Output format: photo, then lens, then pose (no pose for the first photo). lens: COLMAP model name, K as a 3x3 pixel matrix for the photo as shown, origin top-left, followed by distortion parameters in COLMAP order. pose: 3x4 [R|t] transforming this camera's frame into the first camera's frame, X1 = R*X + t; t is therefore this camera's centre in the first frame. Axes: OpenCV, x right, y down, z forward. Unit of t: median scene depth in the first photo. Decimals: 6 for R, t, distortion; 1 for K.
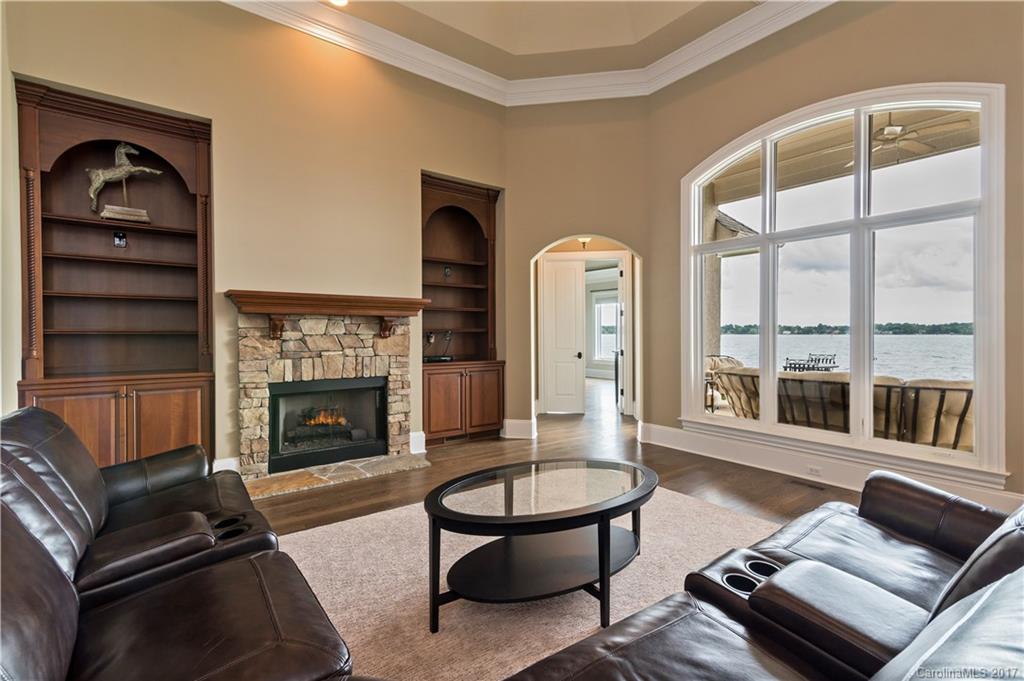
lens RADIAL K [[467.1, 0, 517.1], [0, 467.1, 334.1], [0, 0, 1]] dist [0.017895, -0.000549]
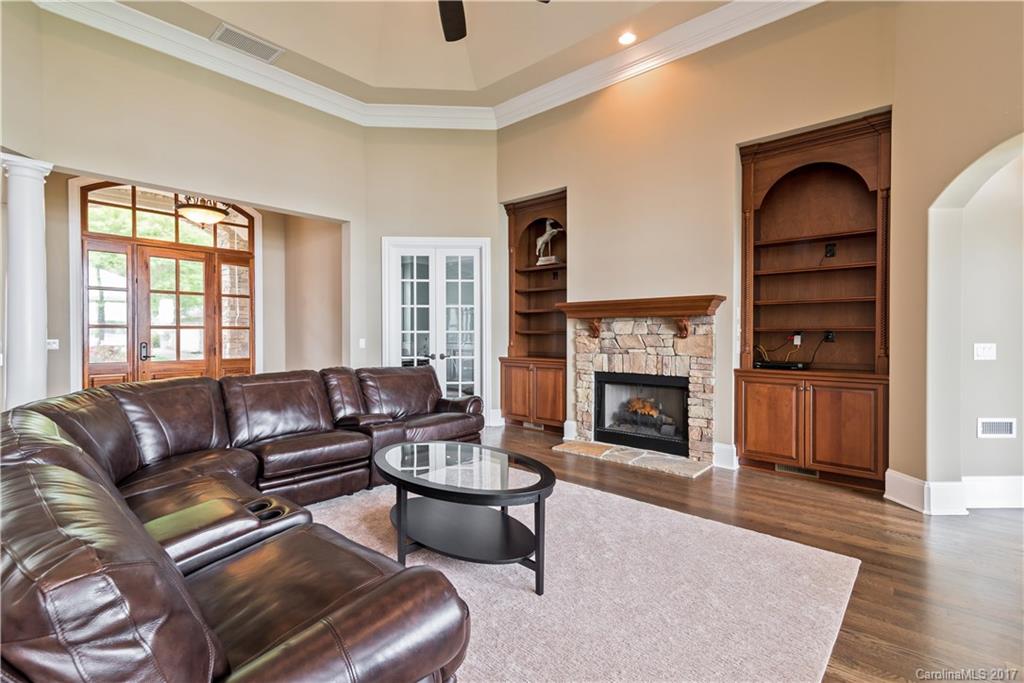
lens RADIAL K [[467.1, 0, 521.5], [0, 467.1, 340.1], [0, 0, 1]] dist [0.017895, -0.000549]
pose [[0.216402, 0.014310, -0.976199, 0.617968], [-0.004449, 0.999897, 0.013672, 0.000588], [0.976294, 0.001384, 0.216444, 0.463154]]
